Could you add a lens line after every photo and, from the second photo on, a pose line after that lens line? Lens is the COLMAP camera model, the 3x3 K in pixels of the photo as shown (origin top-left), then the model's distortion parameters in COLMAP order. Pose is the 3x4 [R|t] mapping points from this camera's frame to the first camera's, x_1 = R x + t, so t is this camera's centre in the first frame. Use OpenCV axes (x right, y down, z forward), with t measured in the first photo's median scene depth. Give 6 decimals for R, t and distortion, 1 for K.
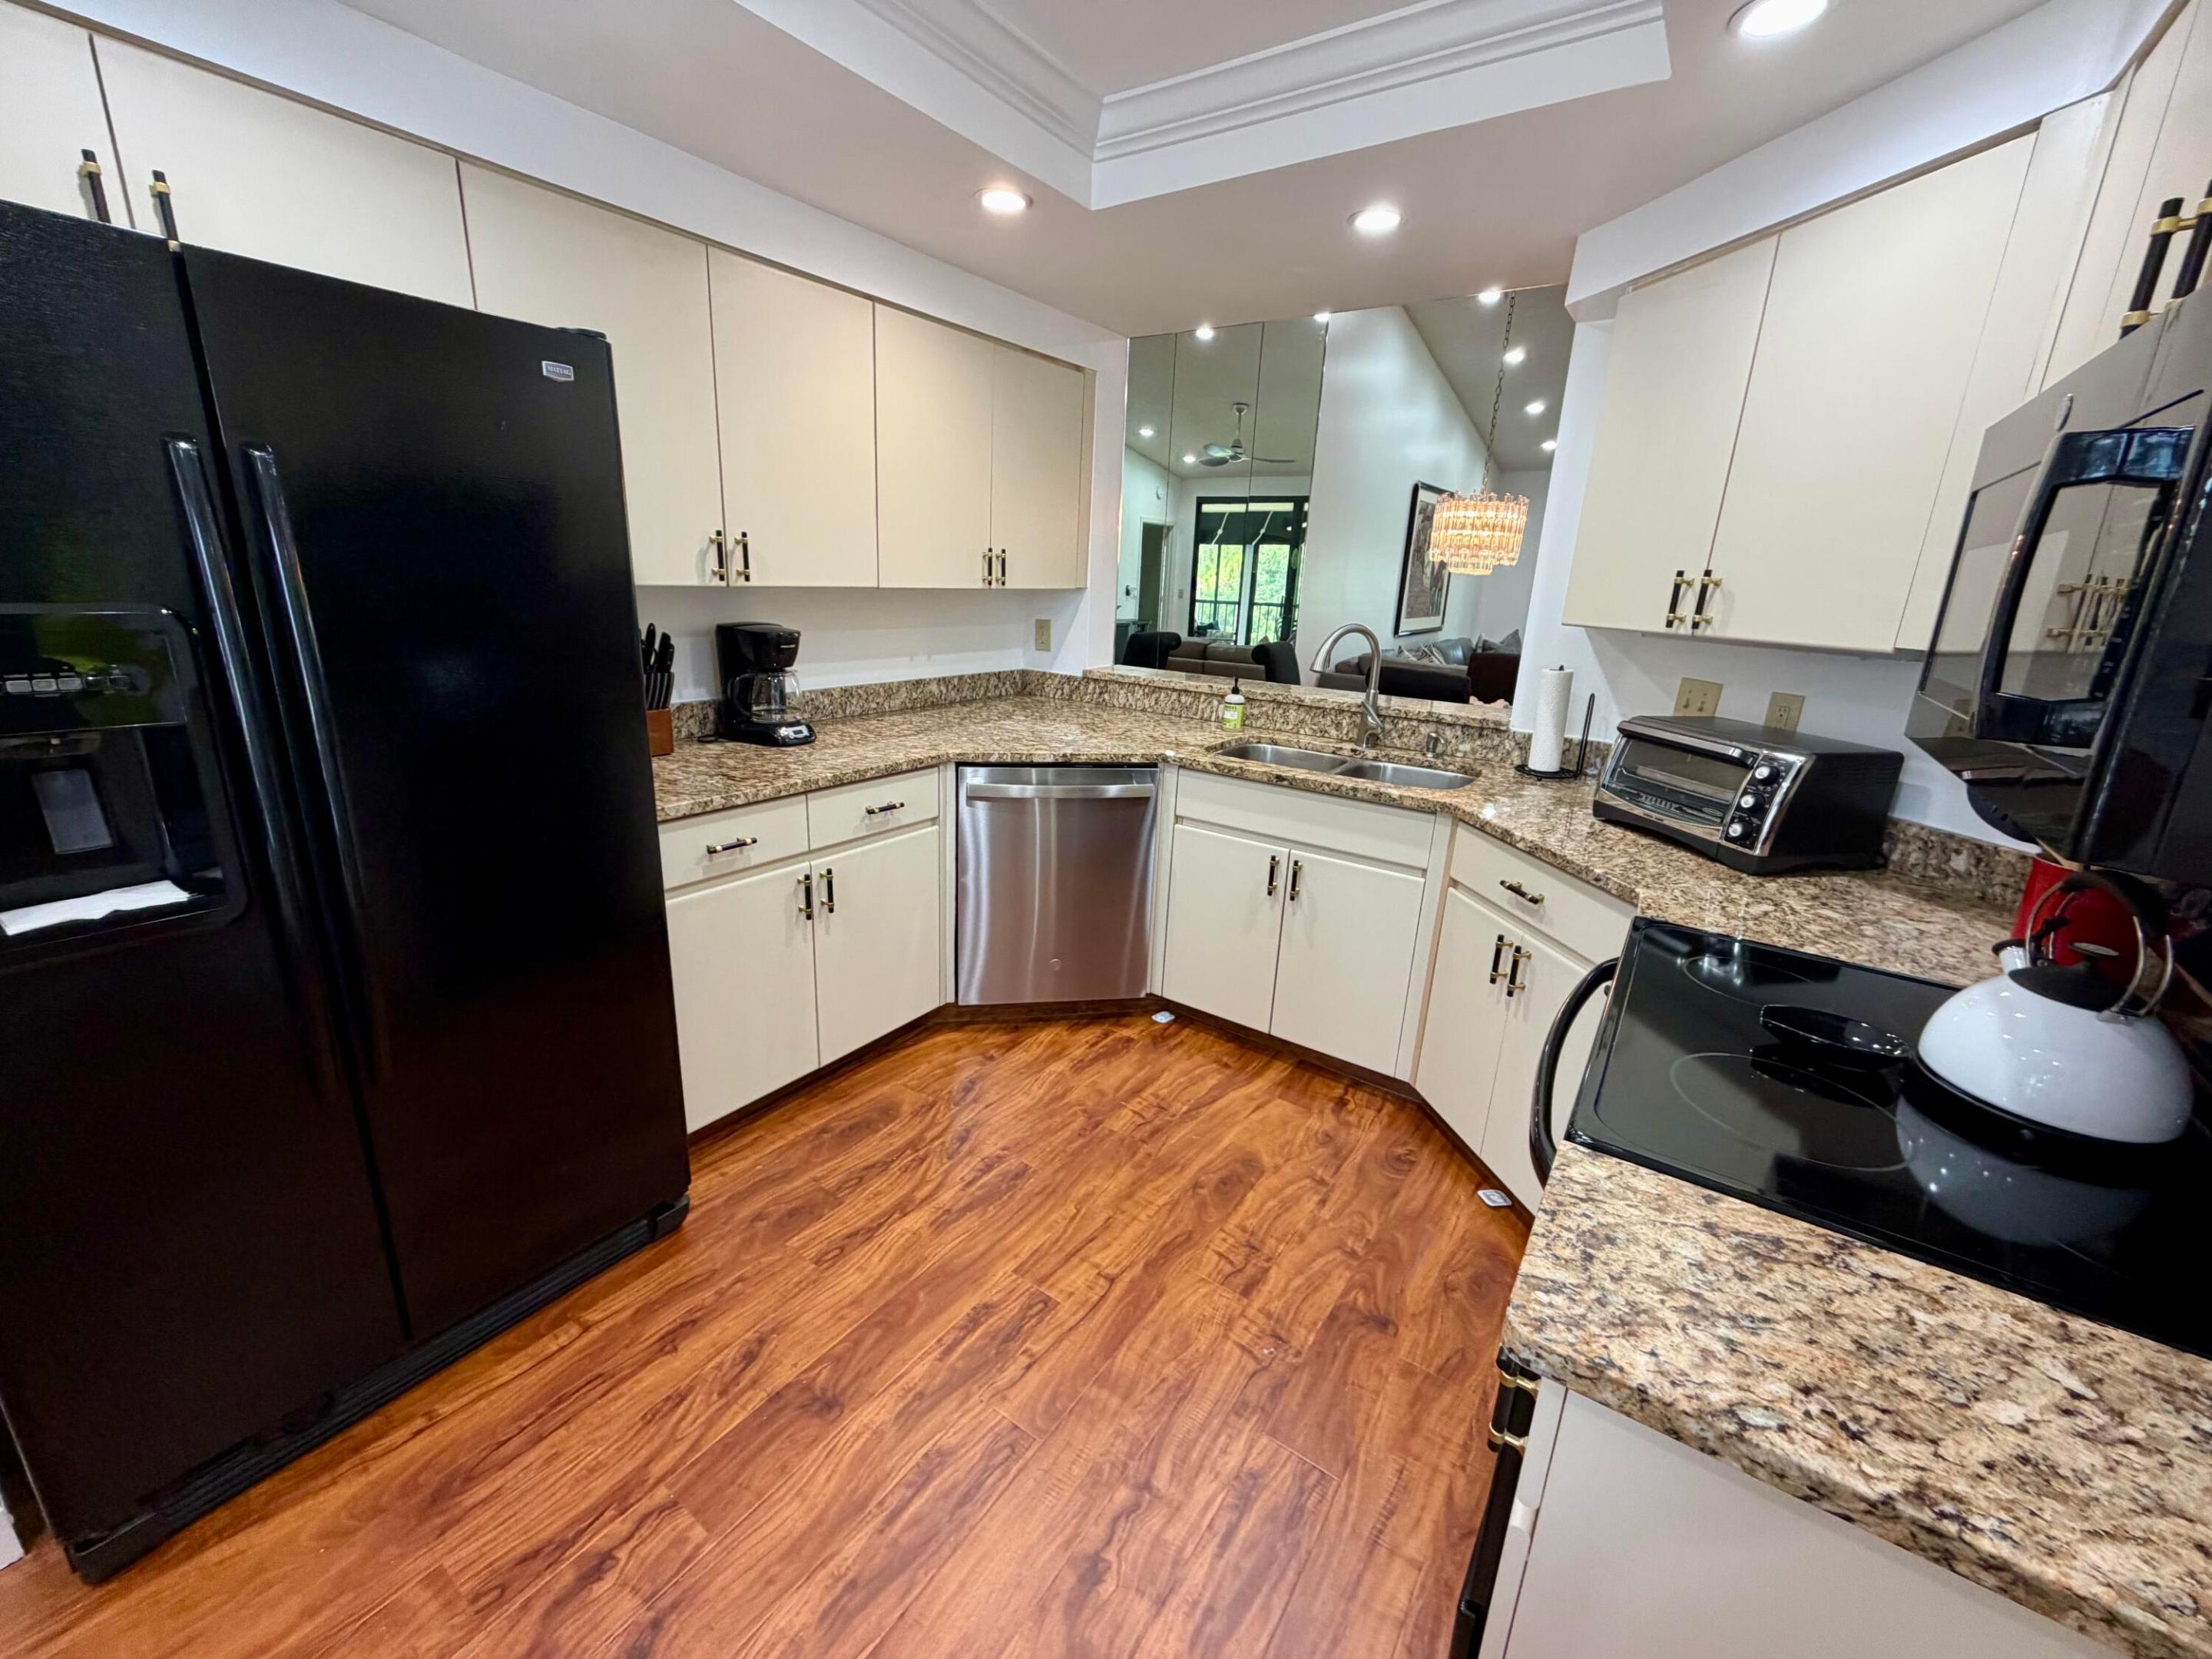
lens RADIAL K [[890.8, 0, 1099.1], [0, 890.8, 825.6], [0, 0, 1]] dist [-0.000028, 0.000111]
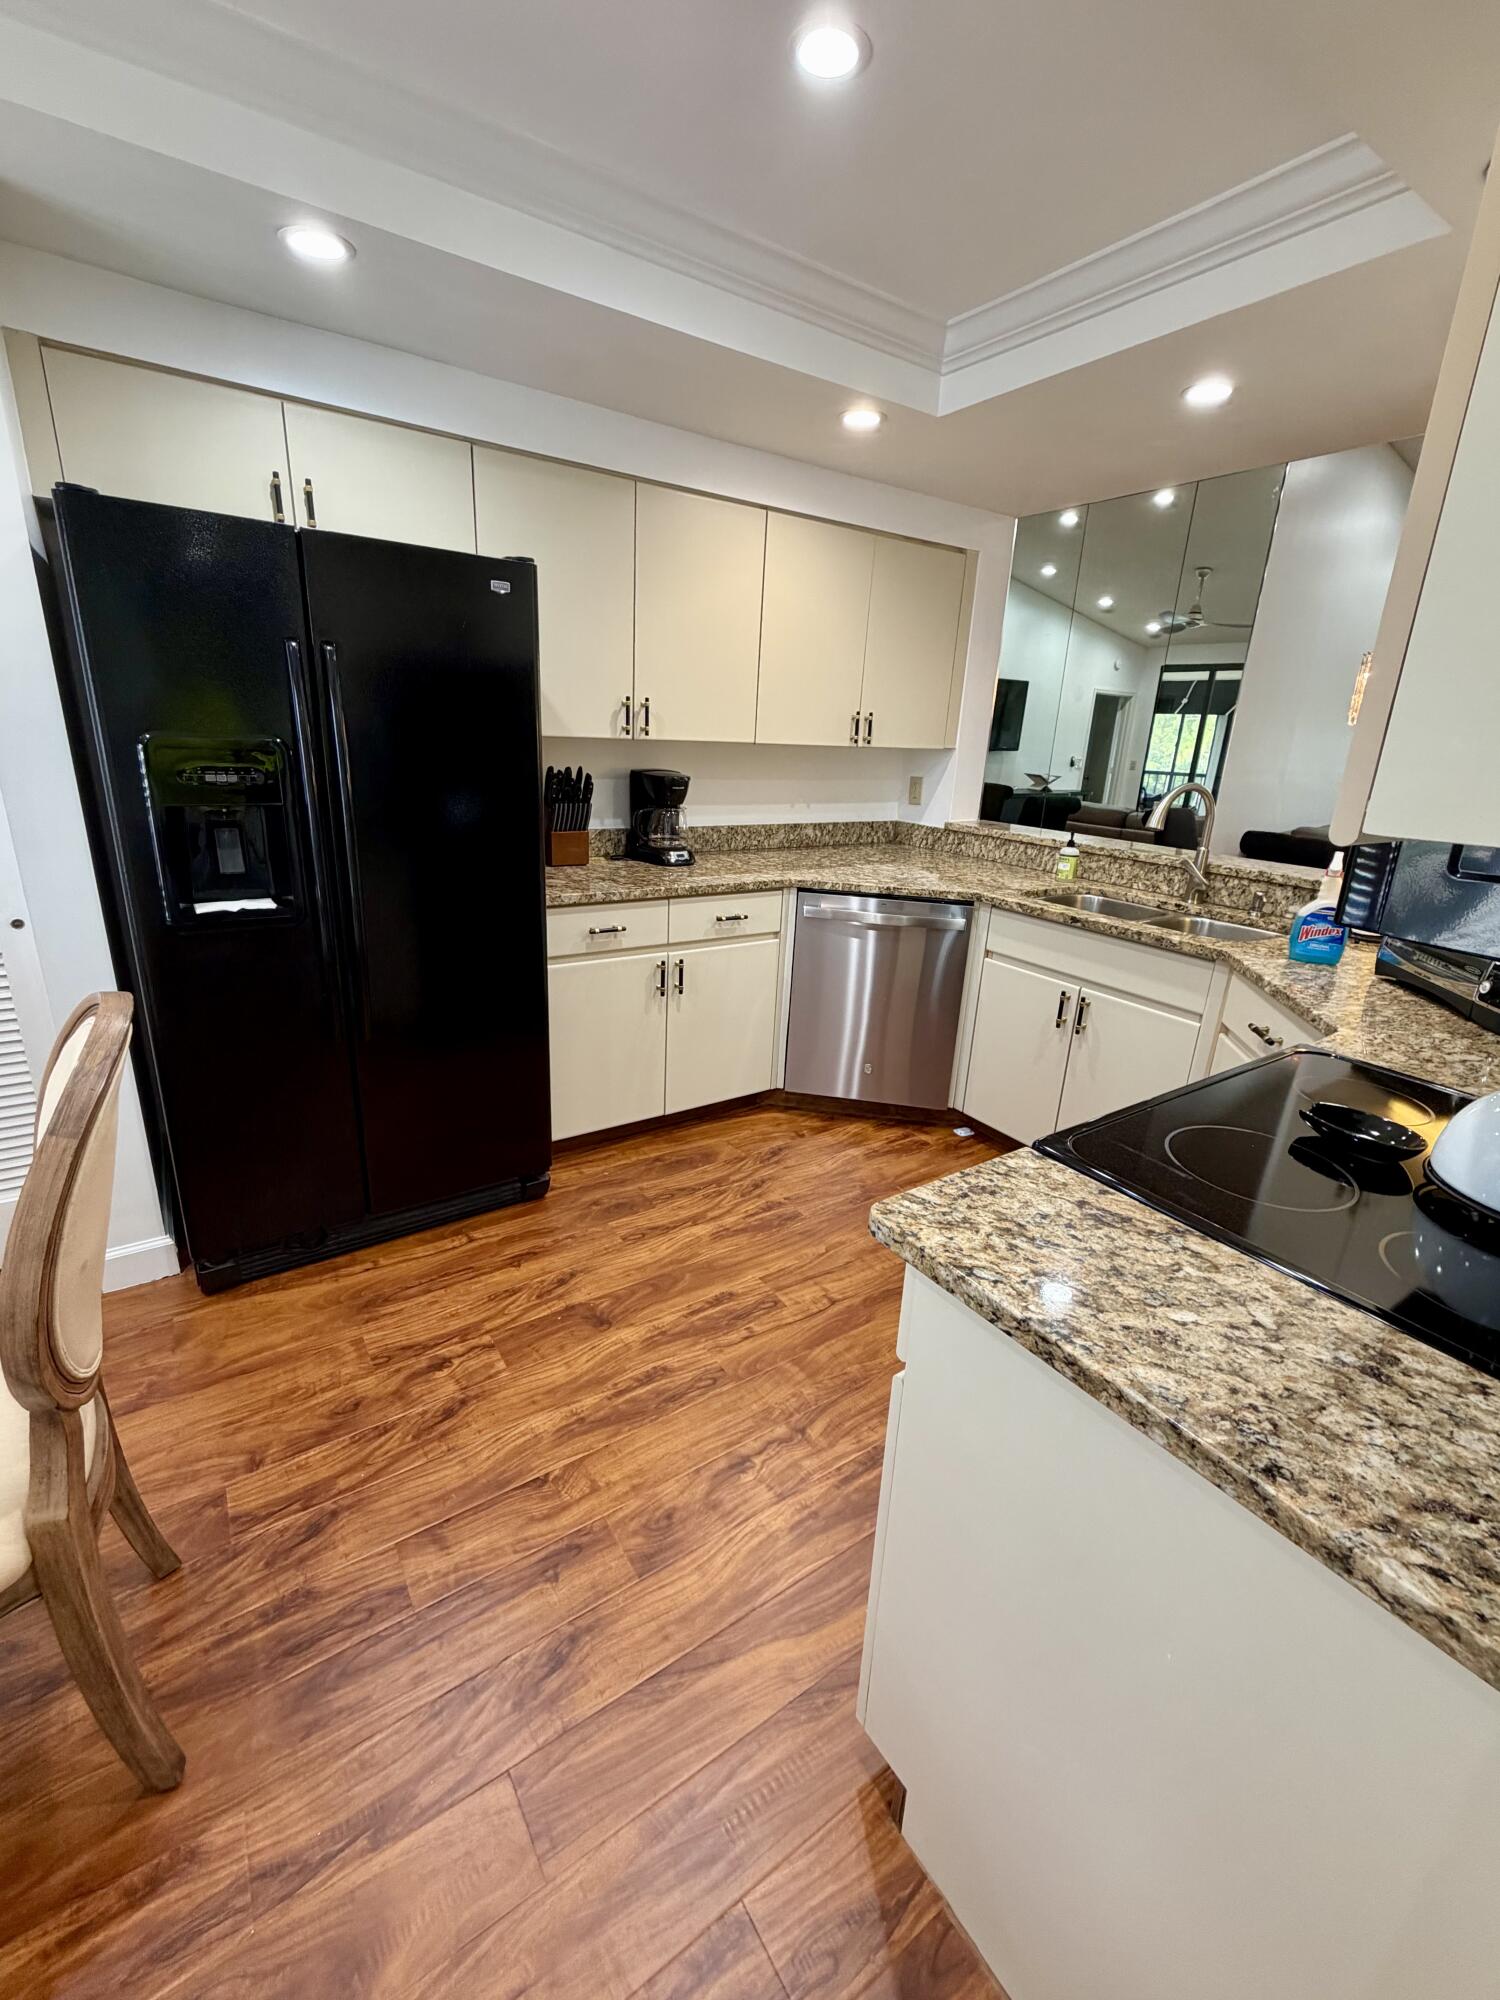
lens RADIAL K [[845.6, 0, 749.6], [0, 845.6, 997.6], [0, 0, 1]] dist [0.000832, 0.000699]
pose [[0.934313, 0.108496, -0.339540, 0.239294], [-0.104206, 0.994076, 0.030903, 0.062612], [0.340881, 0.006509, 0.940084, -0.132765]]
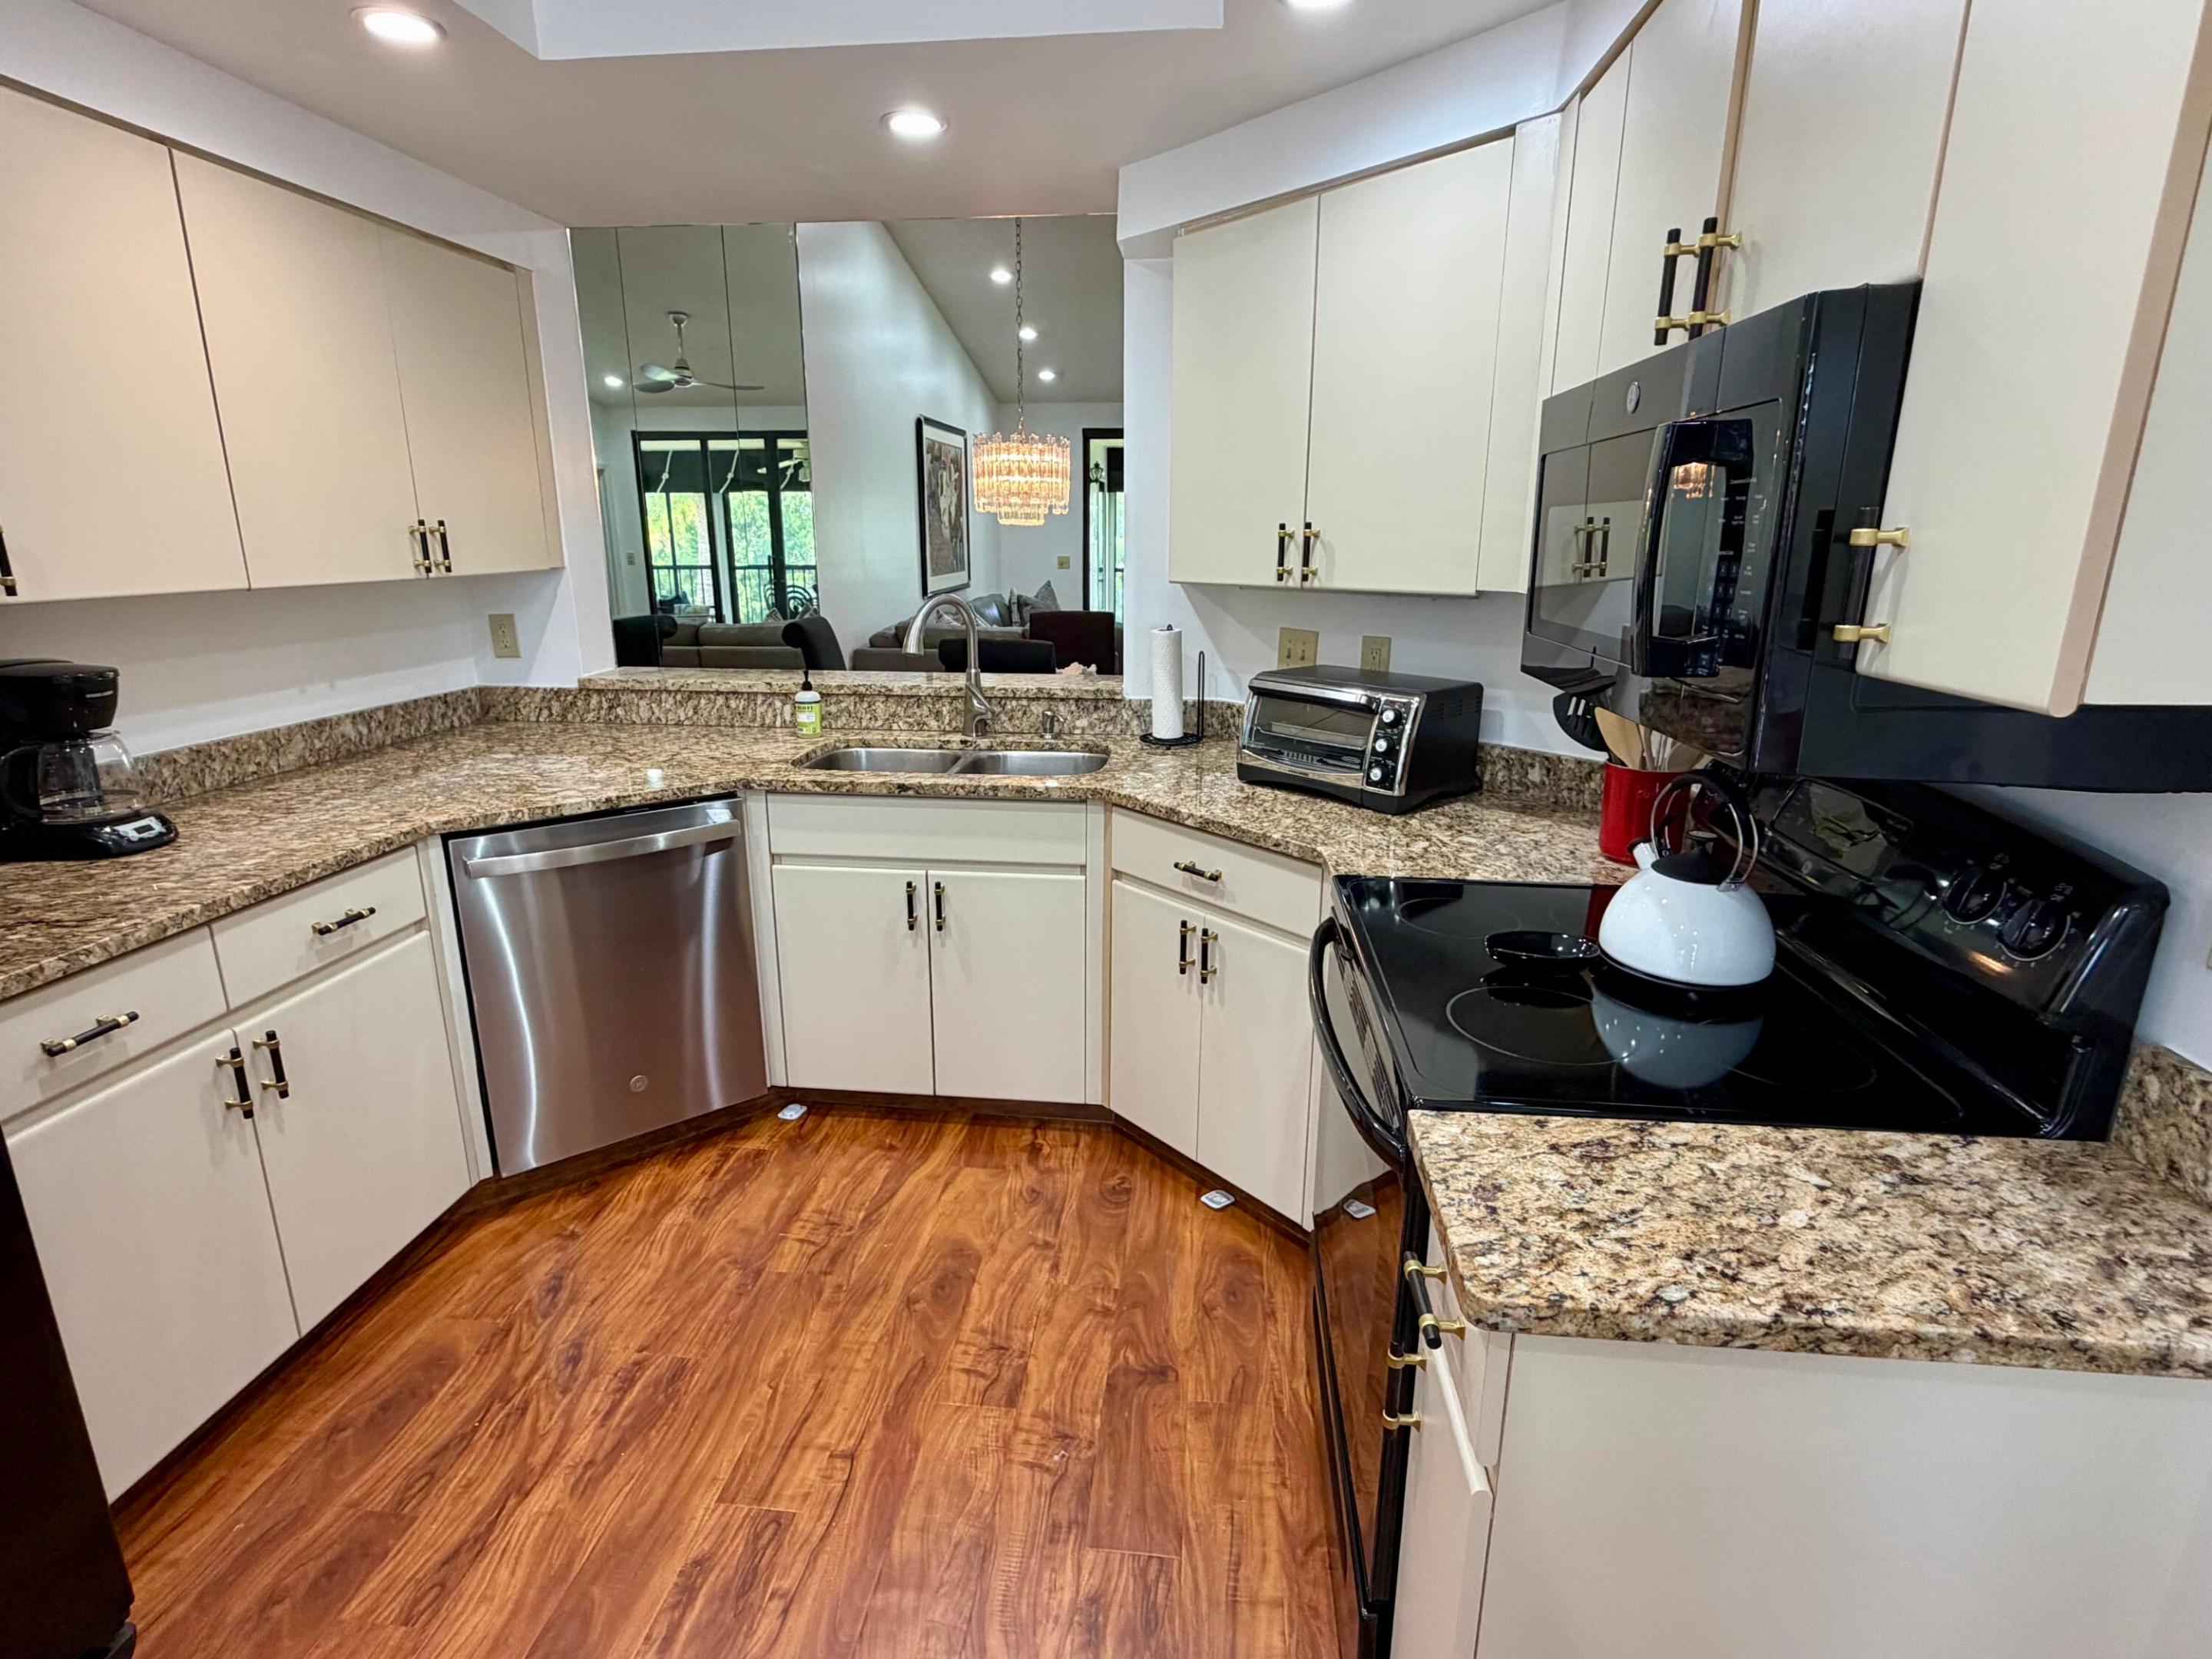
lens RADIAL K [[1100.3, 0, 1100.0], [0, 1100.3, 827.4], [0, 0, 1]] dist [0.000936, -0.000193]
pose [[0.873938, -0.164360, 0.457403, -0.134912], [0.166392, 0.985396, 0.036167, -0.029247], [-0.456668, 0.044500, 0.888523, 0.016885]]
